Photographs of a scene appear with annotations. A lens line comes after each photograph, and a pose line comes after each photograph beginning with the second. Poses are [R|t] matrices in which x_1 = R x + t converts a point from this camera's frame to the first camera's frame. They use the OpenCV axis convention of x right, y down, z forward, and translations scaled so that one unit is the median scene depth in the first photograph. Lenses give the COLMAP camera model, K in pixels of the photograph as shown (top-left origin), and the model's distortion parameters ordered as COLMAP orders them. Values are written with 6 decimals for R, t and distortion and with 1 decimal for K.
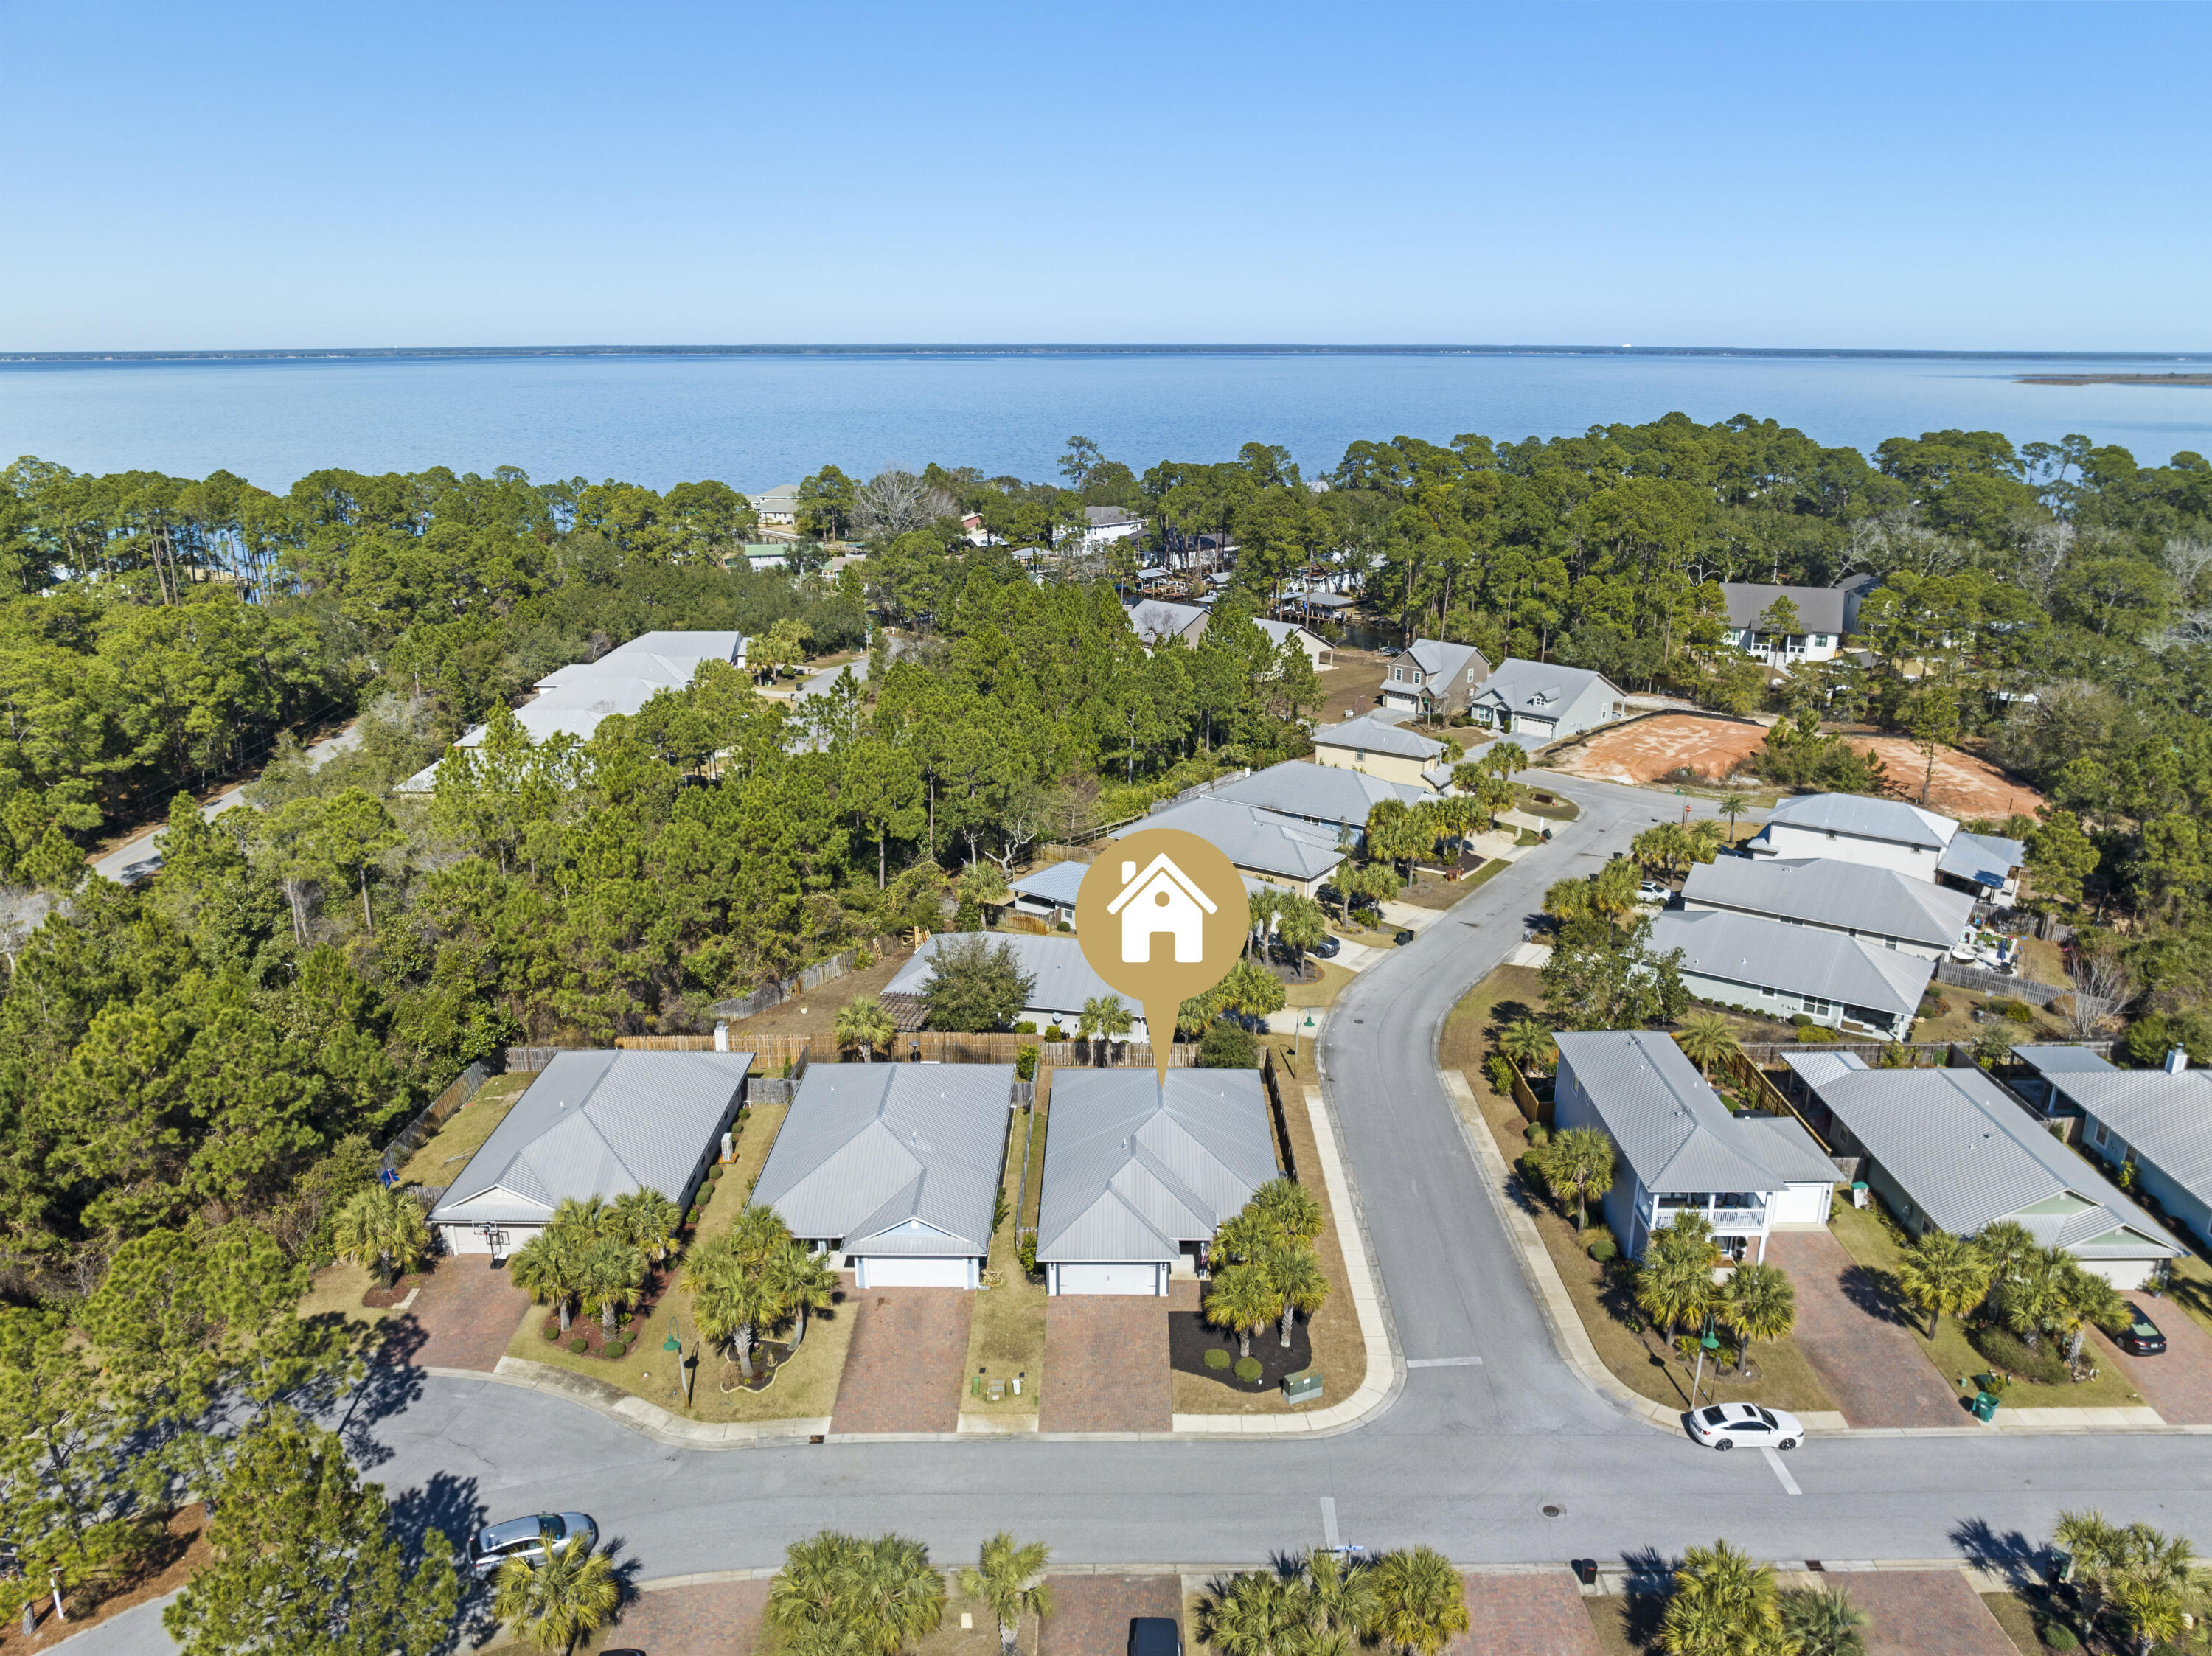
lens RADIAL K [[1557.2, 0, 1112.8], [0, 1557.2, 824.5], [0, 0, 1]] dist [-0.037649, 0.003905]
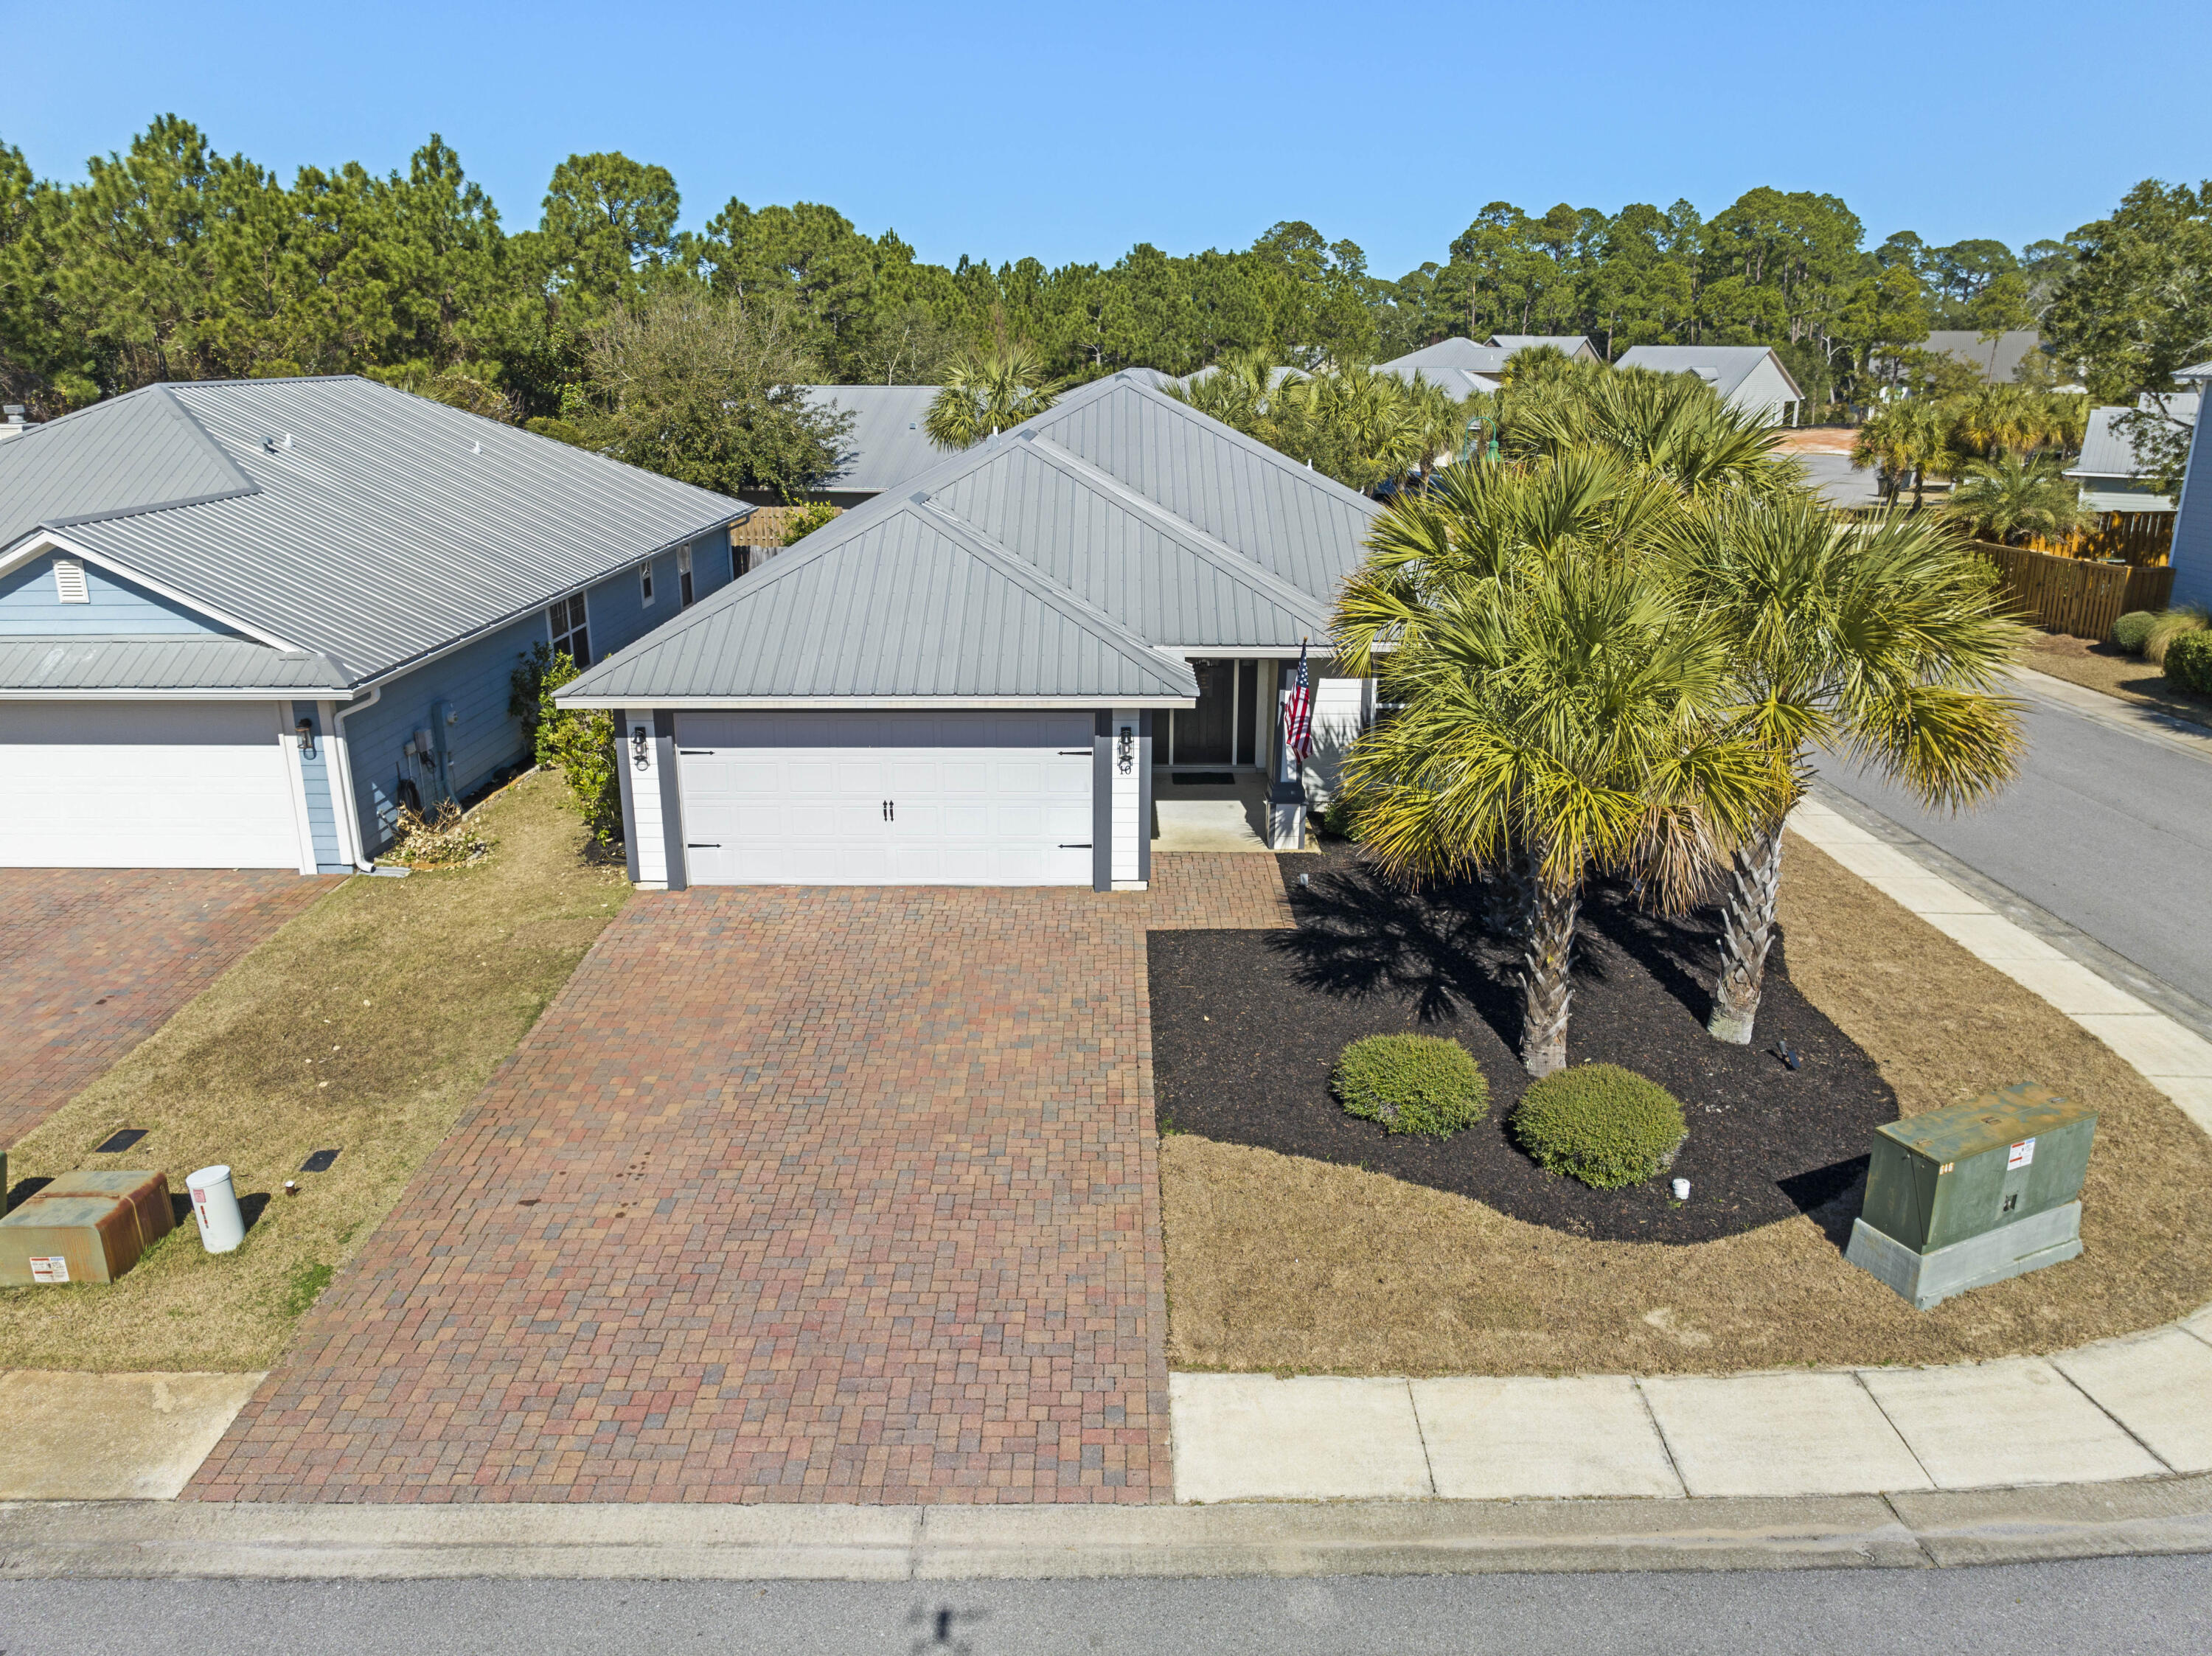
lens RADIAL K [[1557.2, 0, 1108.4], [0, 1557.2, 834.0], [0, 0, 1]] dist [-0.037649, 0.003905]
pose [[0.999975, -0.002651, 0.006573, 0.021524], [0.002631, 0.999992, 0.002985, 0.222663], [-0.006581, -0.002967, 0.999974, 0.577552]]
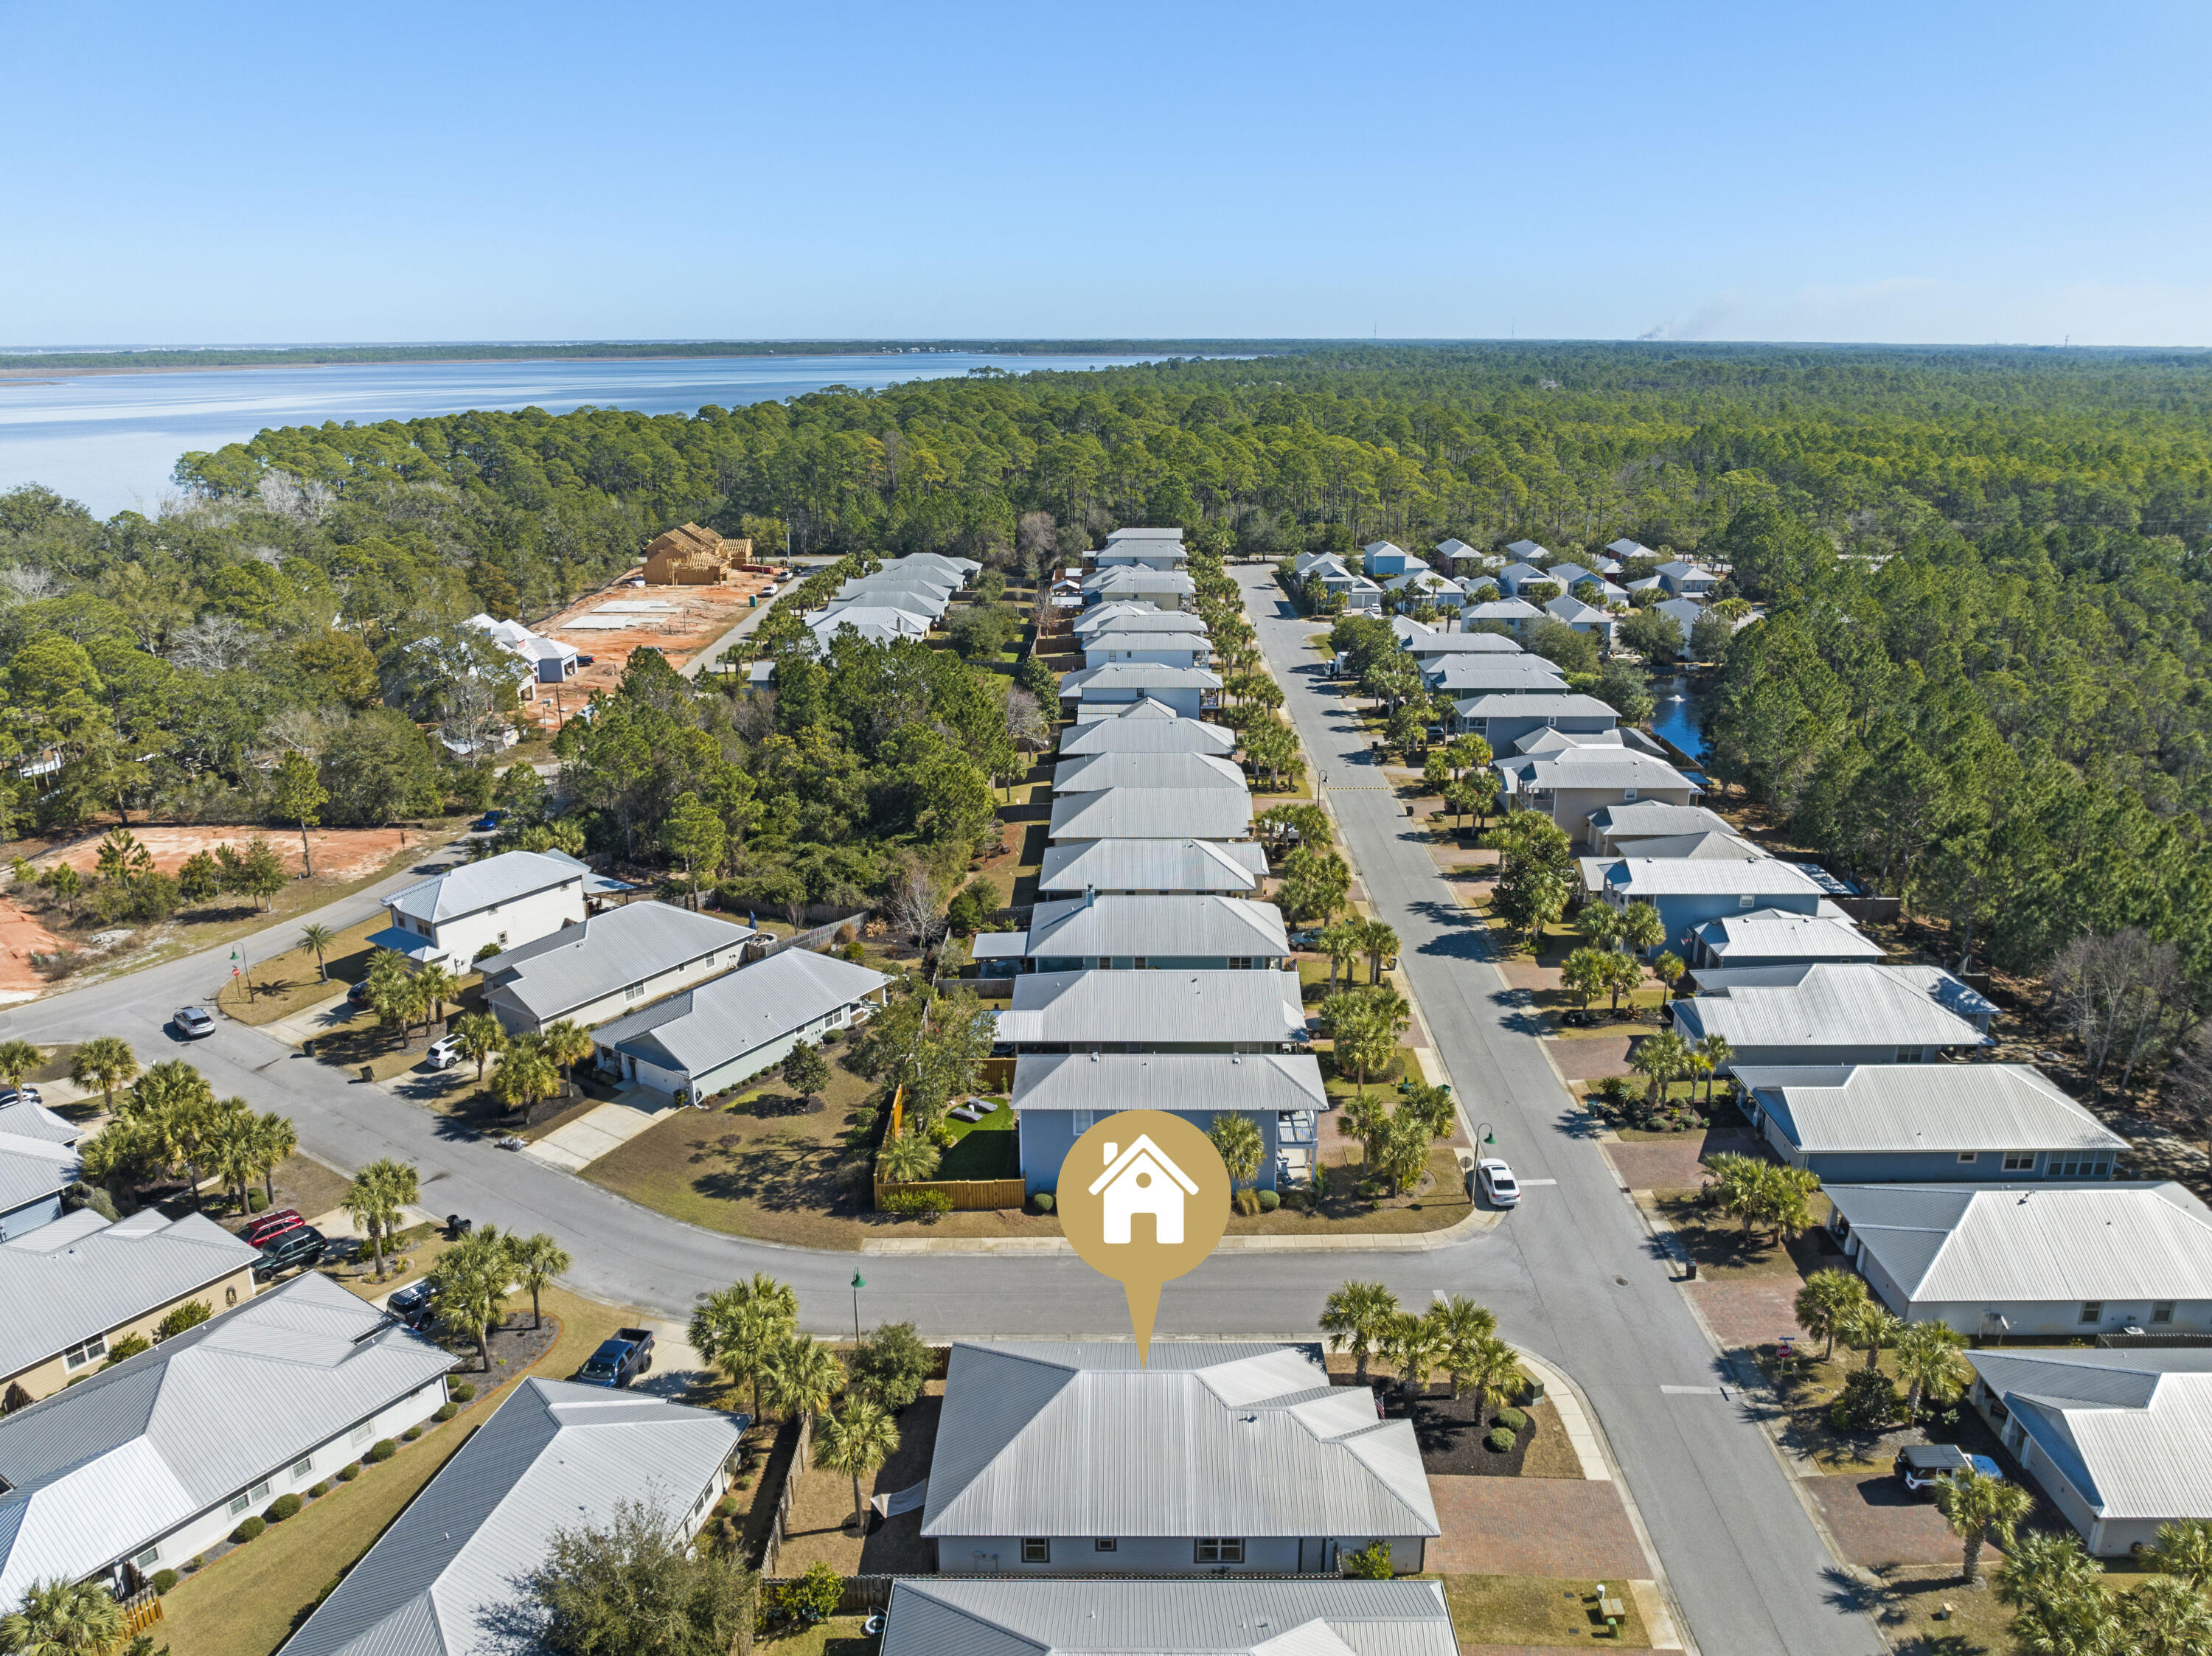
lens RADIAL K [[1557.2, 0, 1116.6], [0, 1557.2, 836.9], [0, 0, 1]] dist [-0.037649, 0.003905]
pose [[-0.005335, -0.305453, 0.952192, -0.531814], [0.292193, 0.910174, 0.293611, -0.258090], [-0.956344, 0.279790, 0.084395, 0.738985]]
